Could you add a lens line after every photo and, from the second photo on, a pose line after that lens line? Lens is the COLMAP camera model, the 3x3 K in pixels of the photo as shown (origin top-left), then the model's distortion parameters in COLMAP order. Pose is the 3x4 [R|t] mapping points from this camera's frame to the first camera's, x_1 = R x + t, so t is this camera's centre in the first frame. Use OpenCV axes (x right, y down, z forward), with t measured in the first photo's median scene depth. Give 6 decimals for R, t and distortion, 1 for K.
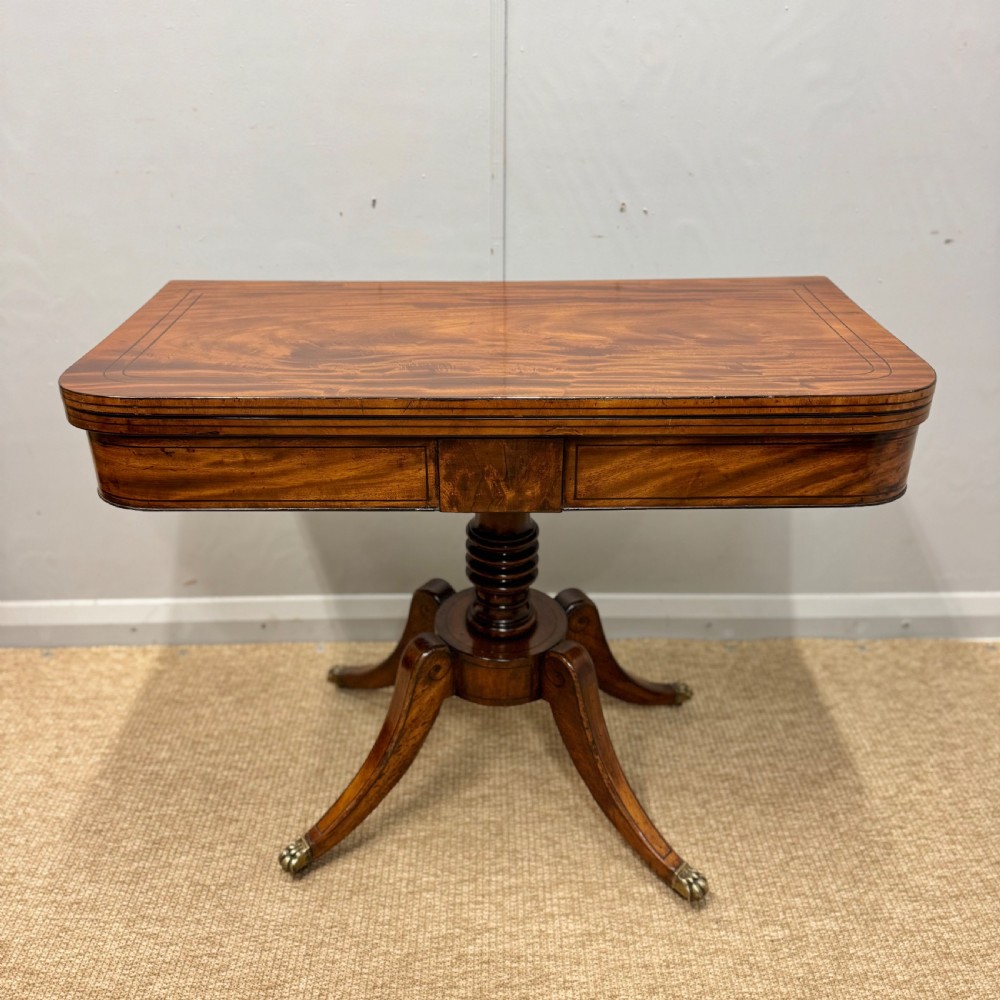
lens RADIAL K [[969.9, 0, 501.8], [0, 969.9, 483.9], [0, 0, 1]] dist [-0.011986, 0.000000]
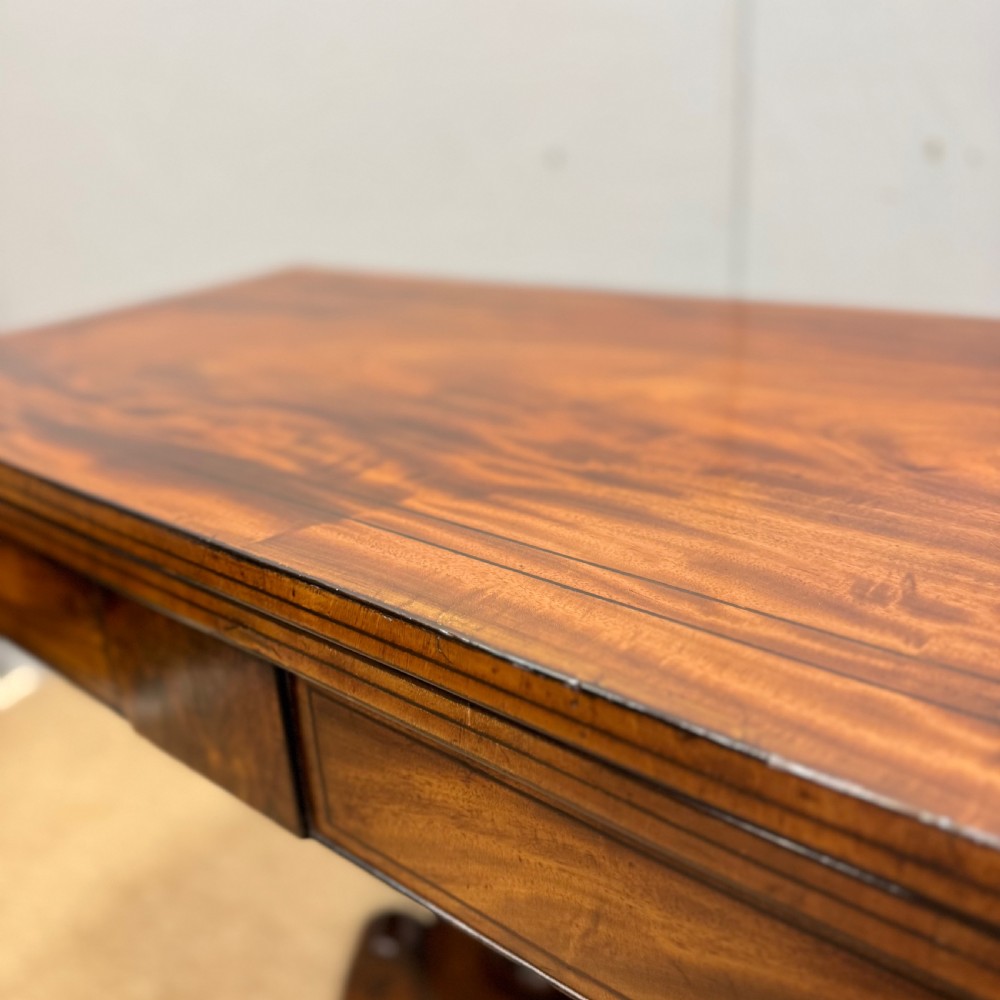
lens RADIAL K [[1002.3, 0, 502.2], [0, 1002.3, 501.9], [0, 0, 1]] dist [0.045033, 0.000000]
pose [[0.763497, 0.204857, -0.612459, 0.261453], [-0.224753, 0.973358, 0.045393, -0.105900], [0.605441, 0.102995, 0.789198, 0.562035]]
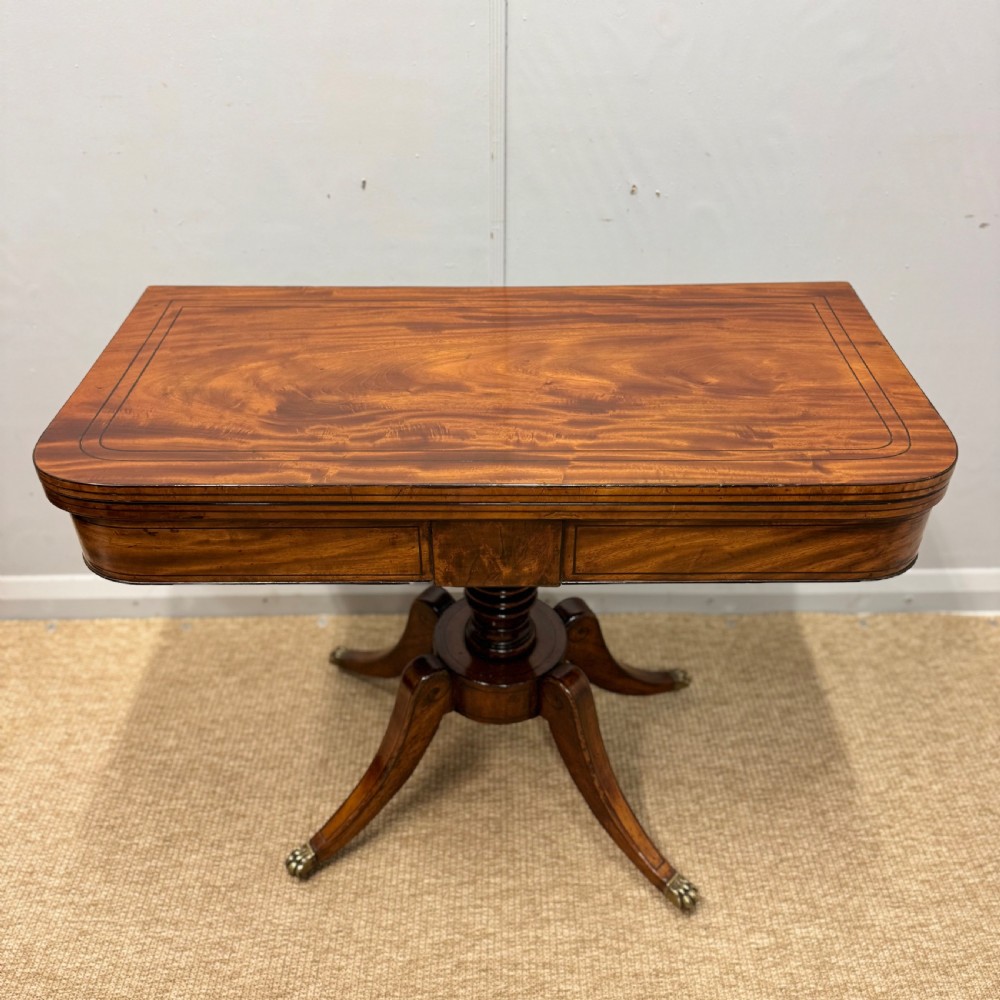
lens RADIAL K [[969.9, 0, 501.7], [0, 969.9, 494.5], [0, 0, 1]] dist [-0.011986, 0.000000]
pose [[0.999966, 0.003079, -0.007625, 0.008347], [-0.001766, 0.986031, 0.166553, -0.174096], [0.008031, -0.166534, 0.986003, 0.044643]]
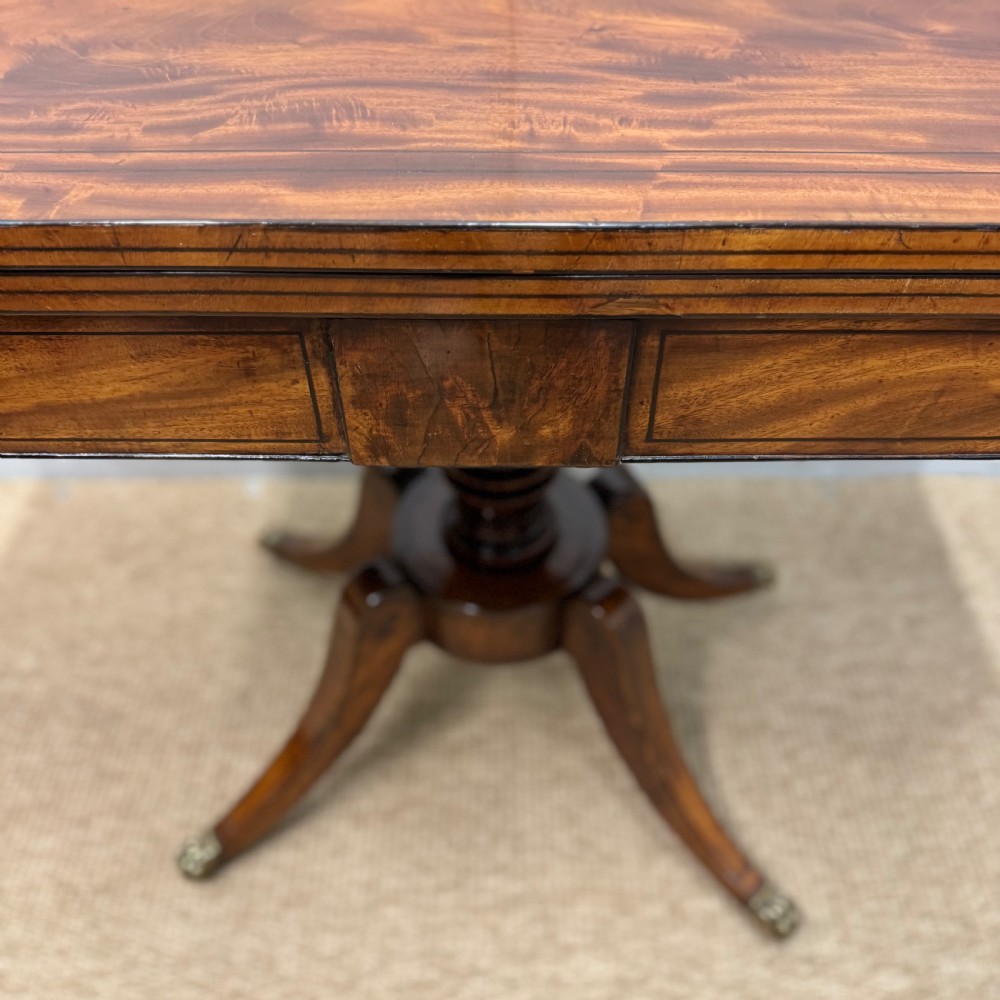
lens RADIAL K [[969.9, 0, 508.8], [0, 969.9, 515.3], [0, 0, 1]] dist [-0.011986, 0.000000]
pose [[0.999910, 0.008388, -0.010458, 0.012115], [-0.004182, 0.936307, 0.351159, -0.084340], [0.012738, -0.351084, 0.936257, 0.441555]]
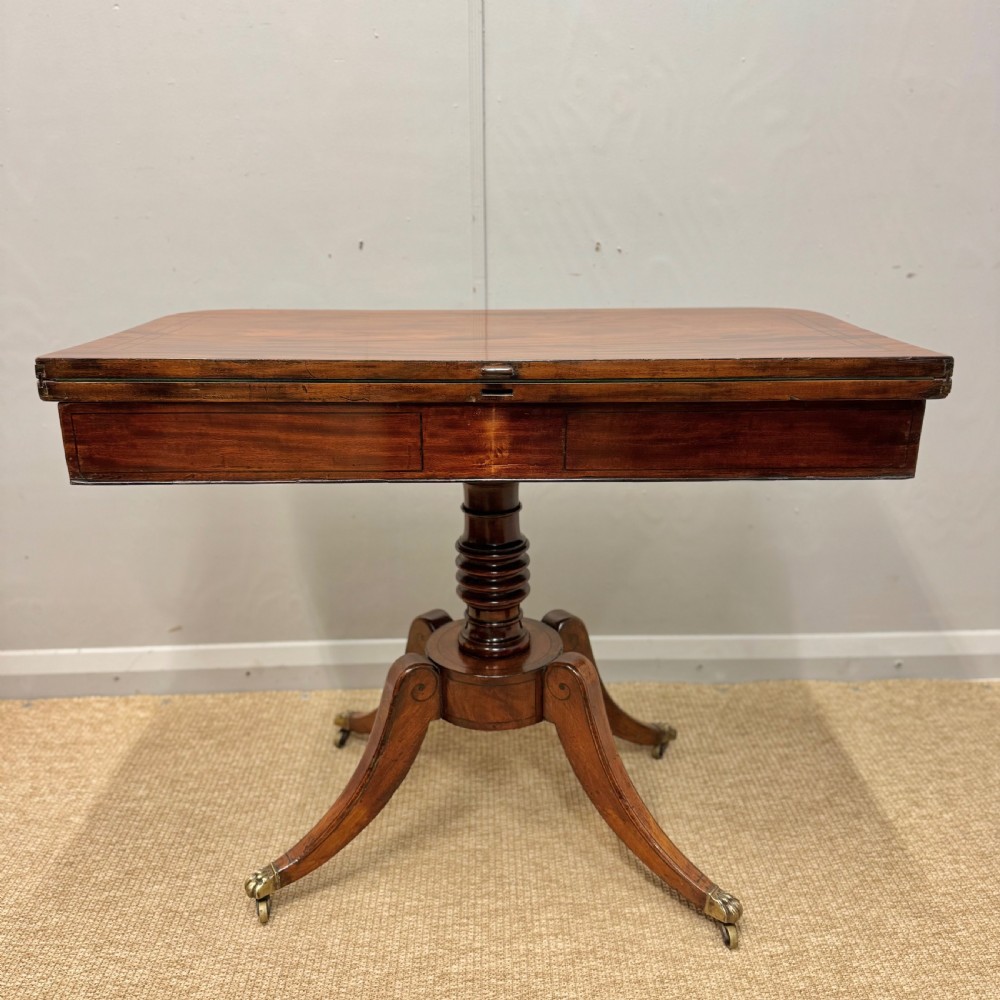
lens RADIAL K [[969.9, 0, 503.0], [0, 969.9, 489.5], [0, 0, 1]] dist [-0.011986, 0.000000]
pose [[0.999912, -0.012879, 0.003108, 0.017335], [0.013184, 0.990474, -0.137068, 0.135135], [-0.001313, 0.137097, 0.990557, -0.005254]]
